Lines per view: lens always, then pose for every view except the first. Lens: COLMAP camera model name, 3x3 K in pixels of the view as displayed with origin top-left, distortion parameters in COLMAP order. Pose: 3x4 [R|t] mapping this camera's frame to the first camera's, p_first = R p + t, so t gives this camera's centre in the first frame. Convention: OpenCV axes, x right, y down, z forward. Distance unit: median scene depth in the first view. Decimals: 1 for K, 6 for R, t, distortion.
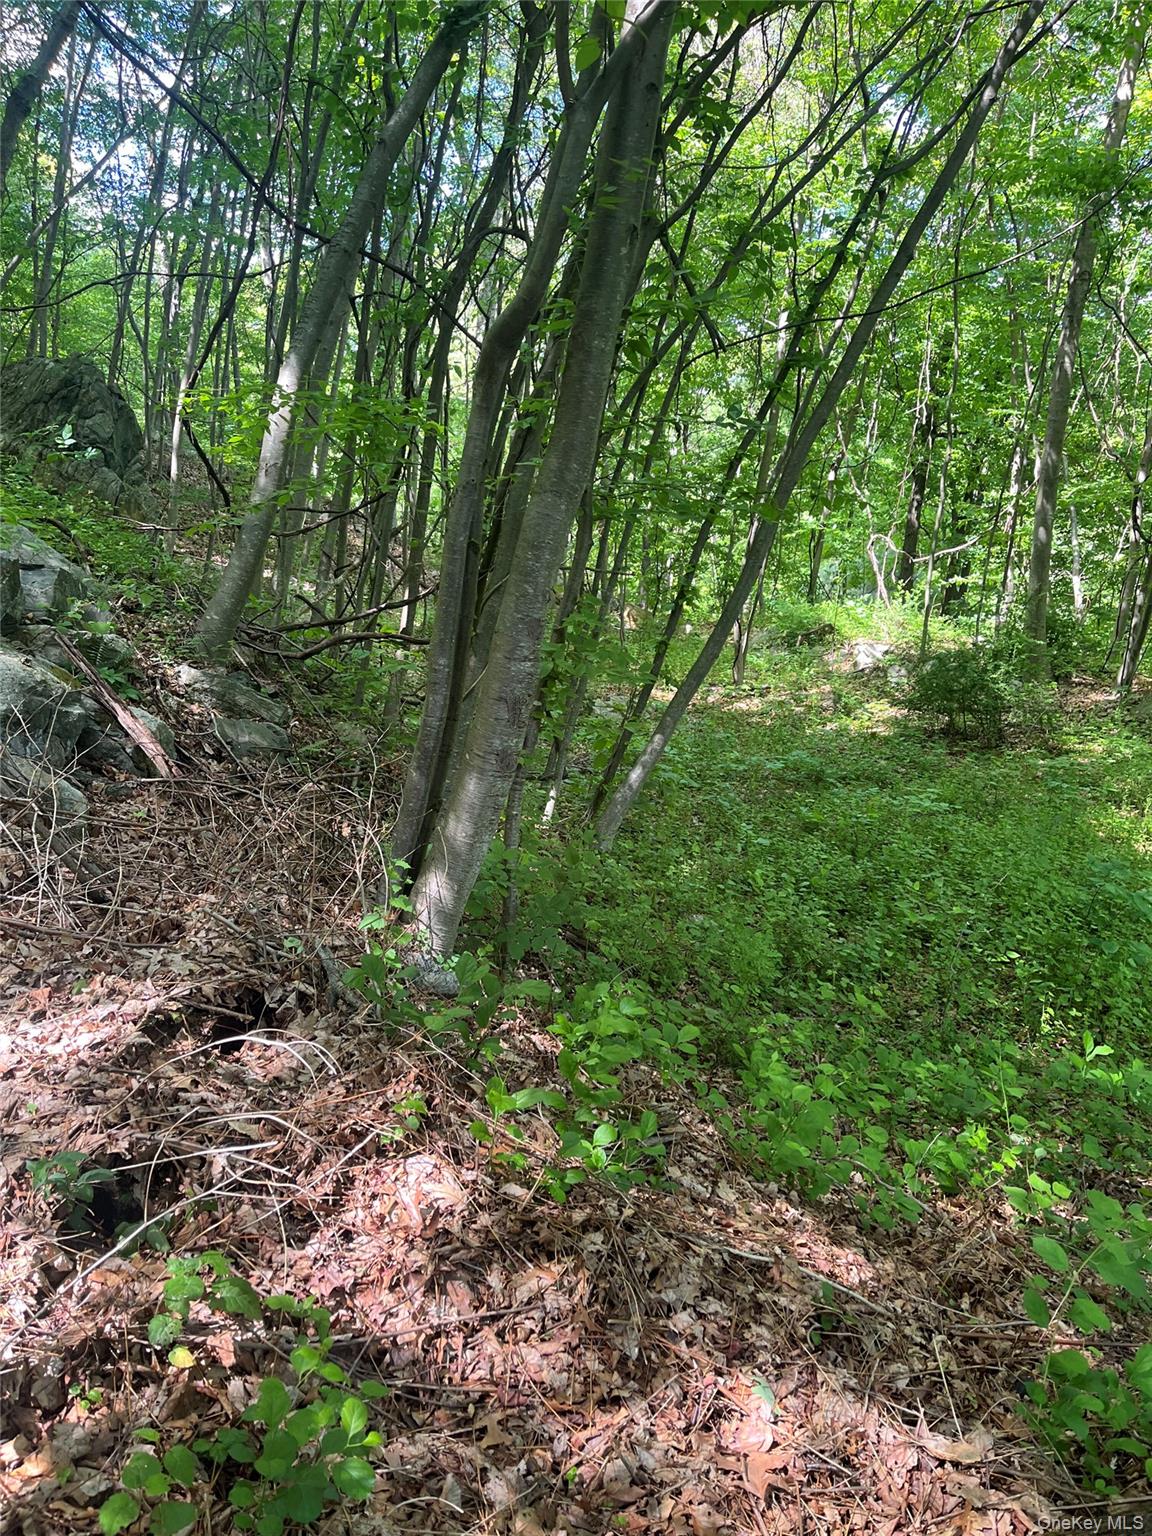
lens RADIAL K [[1159.2, 0, 568.7], [0, 1159.2, 772.1], [0, 0, 1]] dist [0.070787, -0.095447]
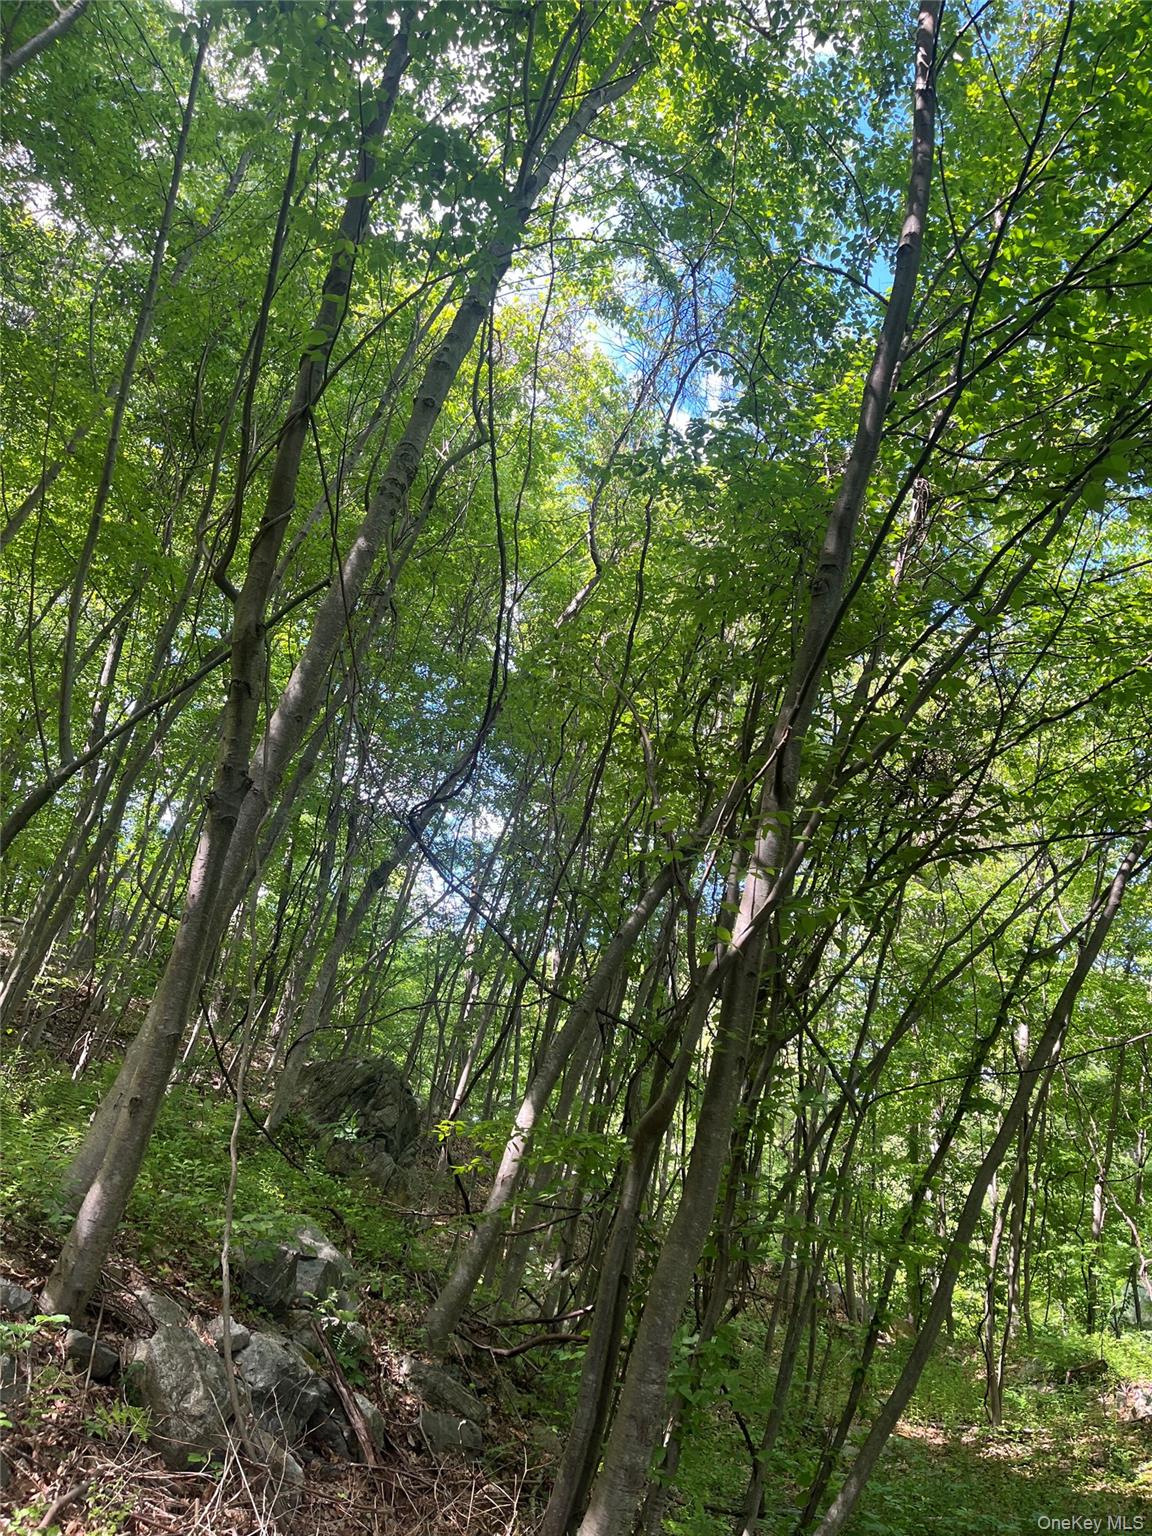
lens RADIAL K [[1159.2, 0, 579.4], [0, 1159.2, 773.8], [0, 0, 1]] dist [0.070787, -0.095447]
pose [[0.976155, -0.013388, -0.216661, 0.089043], [-0.103402, 0.848908, -0.518327, 0.004077], [0.190865, 0.528371, 0.827282, -0.215075]]
